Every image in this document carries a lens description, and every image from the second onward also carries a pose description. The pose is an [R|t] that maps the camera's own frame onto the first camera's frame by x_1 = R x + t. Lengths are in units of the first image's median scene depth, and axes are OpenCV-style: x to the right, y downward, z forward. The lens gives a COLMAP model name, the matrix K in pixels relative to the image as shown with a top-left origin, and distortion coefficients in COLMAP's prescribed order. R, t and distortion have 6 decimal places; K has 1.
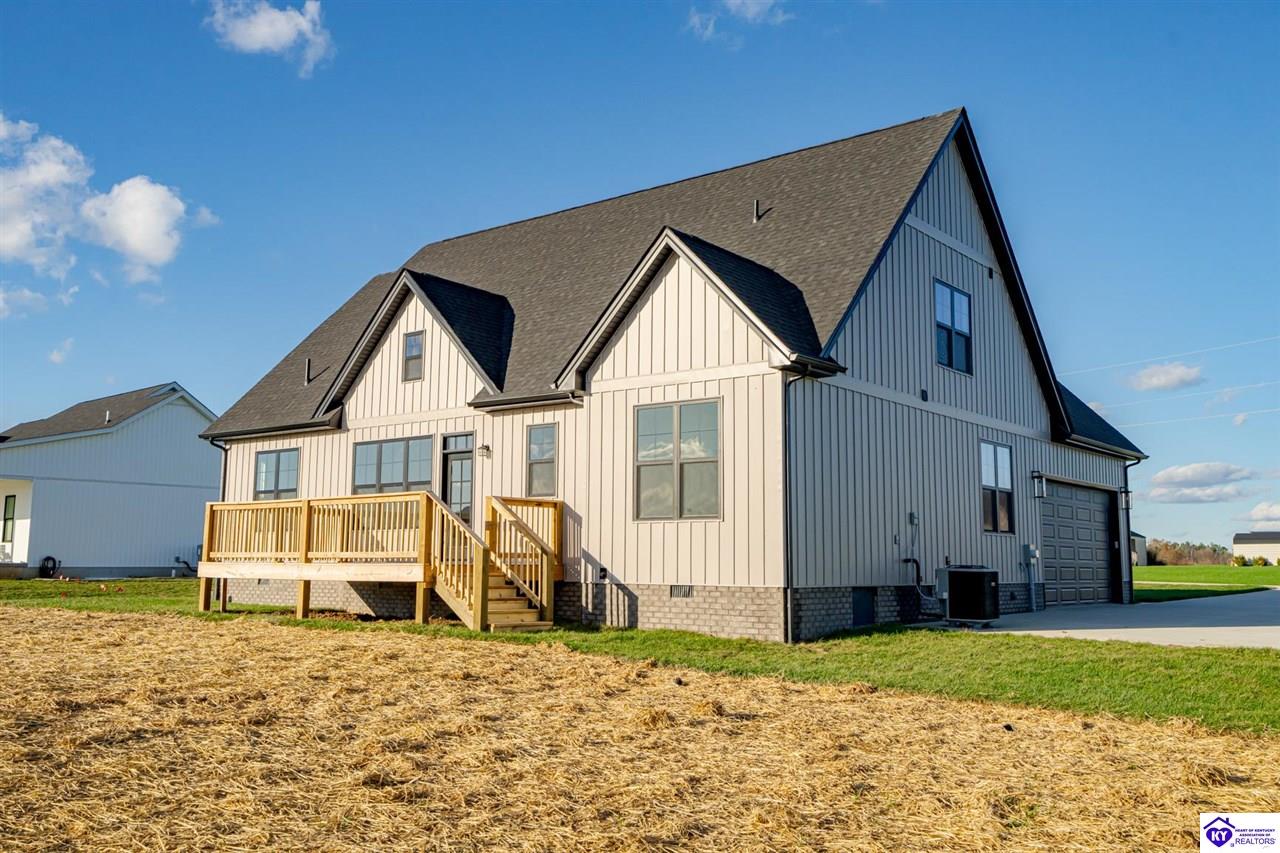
lens RADIAL K [[1124.2, 0, 640.0], [0, 1124.2, 426.5], [0, 0, 1]] dist [0.005275, 0.000895]
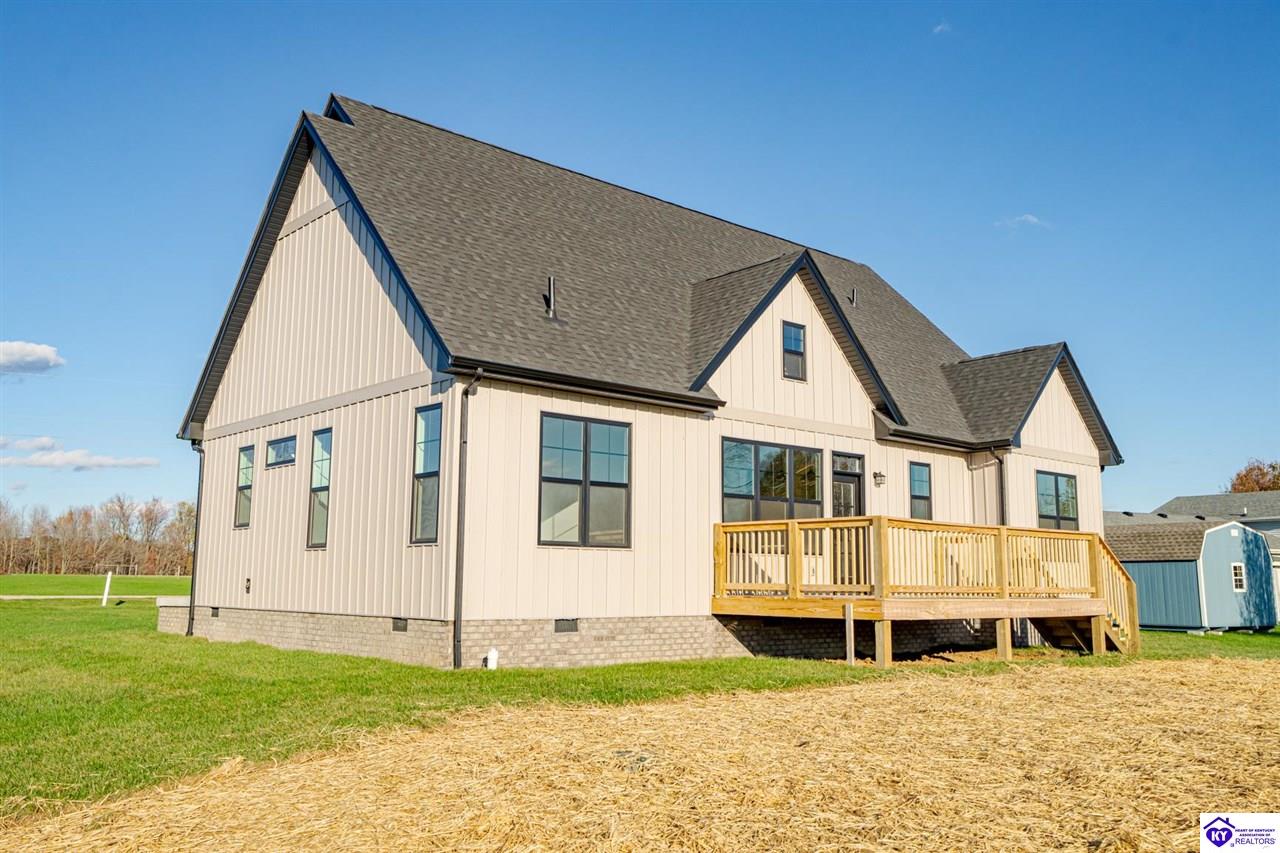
lens RADIAL K [[1161.8, 0, 640.0], [0, 1161.8, 426.5], [0, 0, 1]] dist [-0.007211, -0.001335]
pose [[0.162892, 0.136072, 0.977216, -1.058884], [-0.119467, 0.985877, -0.117364, 0.109532], [-0.979384, -0.097628, 0.176848, 0.947772]]
